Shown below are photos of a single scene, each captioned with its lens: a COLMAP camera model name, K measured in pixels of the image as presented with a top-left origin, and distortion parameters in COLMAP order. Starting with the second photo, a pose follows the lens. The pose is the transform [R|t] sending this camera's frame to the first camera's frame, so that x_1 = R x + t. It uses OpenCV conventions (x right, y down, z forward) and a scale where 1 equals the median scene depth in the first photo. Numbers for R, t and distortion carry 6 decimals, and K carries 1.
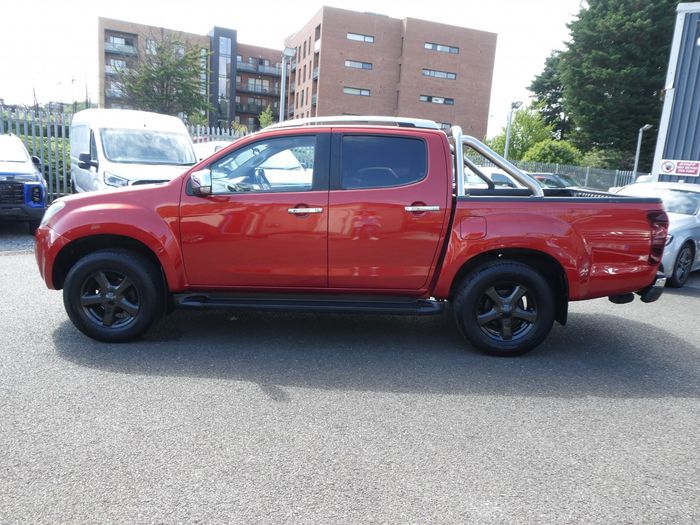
lens RADIAL K [[506.4, 0, 352.7], [0, 506.4, 262.6], [0, 0, 1]] dist [0.009749, -0.005230]
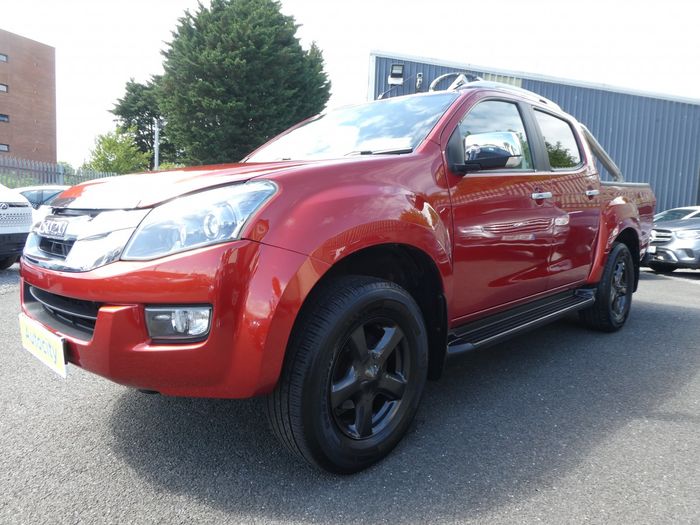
lens RADIAL K [[506.4, 0, 352.7], [0, 506.4, 262.6], [0, 0, 1]] dist [0.009749, -0.005230]
pose [[0.680631, -0.114734, 0.723587, -0.108141], [0.155403, 0.987796, 0.010450, -0.006511], [-0.715955, 0.105335, 0.690154, 0.083443]]
